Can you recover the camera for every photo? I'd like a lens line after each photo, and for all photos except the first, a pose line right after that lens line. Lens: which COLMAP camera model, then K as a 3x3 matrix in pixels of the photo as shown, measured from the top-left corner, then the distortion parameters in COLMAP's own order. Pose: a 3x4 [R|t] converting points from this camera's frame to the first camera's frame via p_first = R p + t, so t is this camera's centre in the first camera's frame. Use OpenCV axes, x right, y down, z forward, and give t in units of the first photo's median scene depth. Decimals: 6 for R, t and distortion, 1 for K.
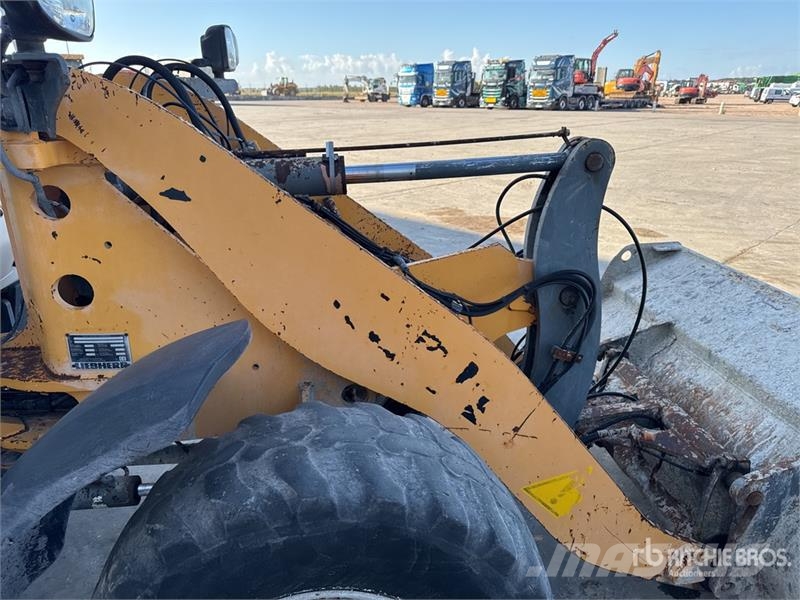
lens RADIAL K [[558.4, 0, 405.9], [0, 558.4, 297.2], [0, 0, 1]] dist [0.082386, -0.101732]
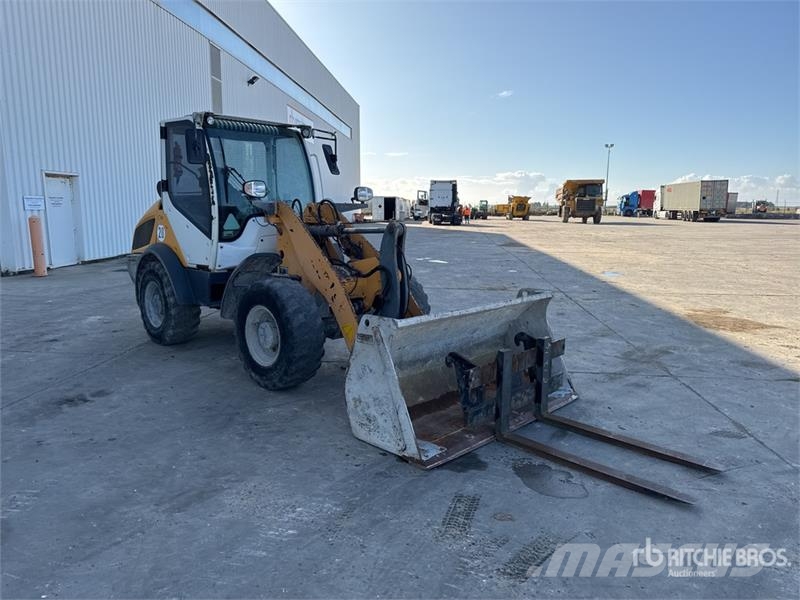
lens RADIAL K [[558.4, 0, 405.9], [0, 558.4, 297.2], [0, 0, 1]] dist [0.082386, -0.101732]
pose [[0.651961, 0.120738, -0.748578, 2.520309], [-0.263300, 0.961858, -0.074179, 0.288565], [0.711069, 0.245463, 0.658884, -0.766154]]
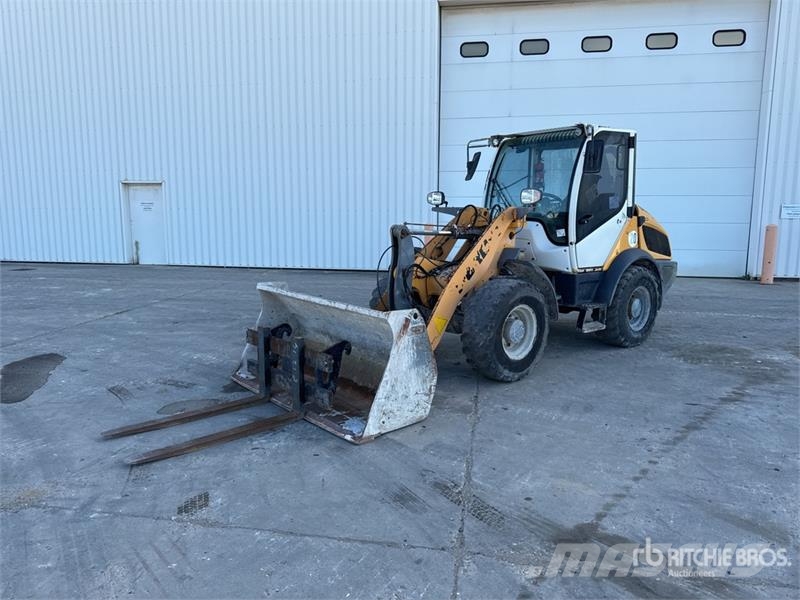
lens RADIAL K [[558.4, 0, 405.9], [0, 558.4, 297.2], [0, 0, 1]] dist [0.082386, -0.101732]
pose [[-0.813774, 0.079144, -0.575768, 2.118245], [-0.204566, 0.888281, 0.411229, -1.217030], [0.543990, 0.452430, -0.706670, 3.398785]]
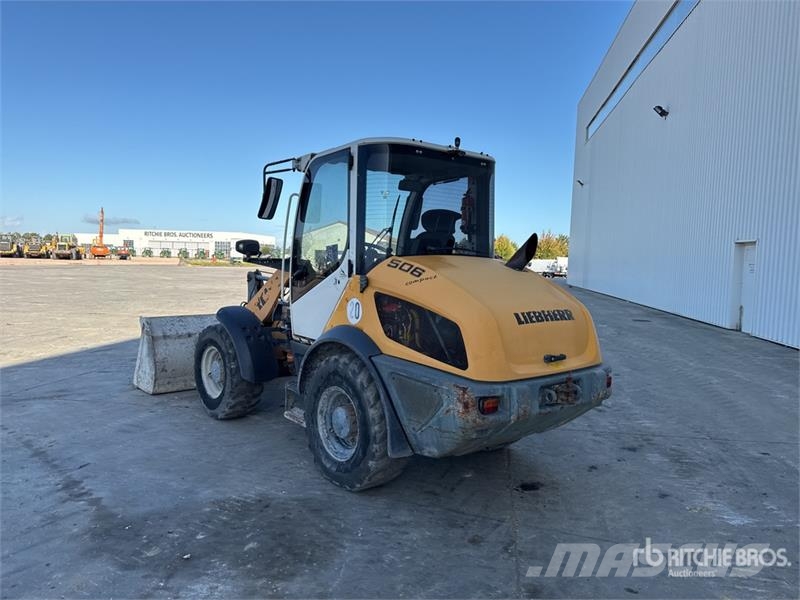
lens RADIAL K [[568.3, 0, 405.6], [0, 568.3, 294.4], [0, 0, 1]] dist [0.043646, -0.067909]
pose [[-0.593872, -0.072708, 0.801268, -3.623085], [0.241976, 0.933658, 0.264065, -0.947034], [-0.767310, 0.350708, -0.536879, 2.409940]]
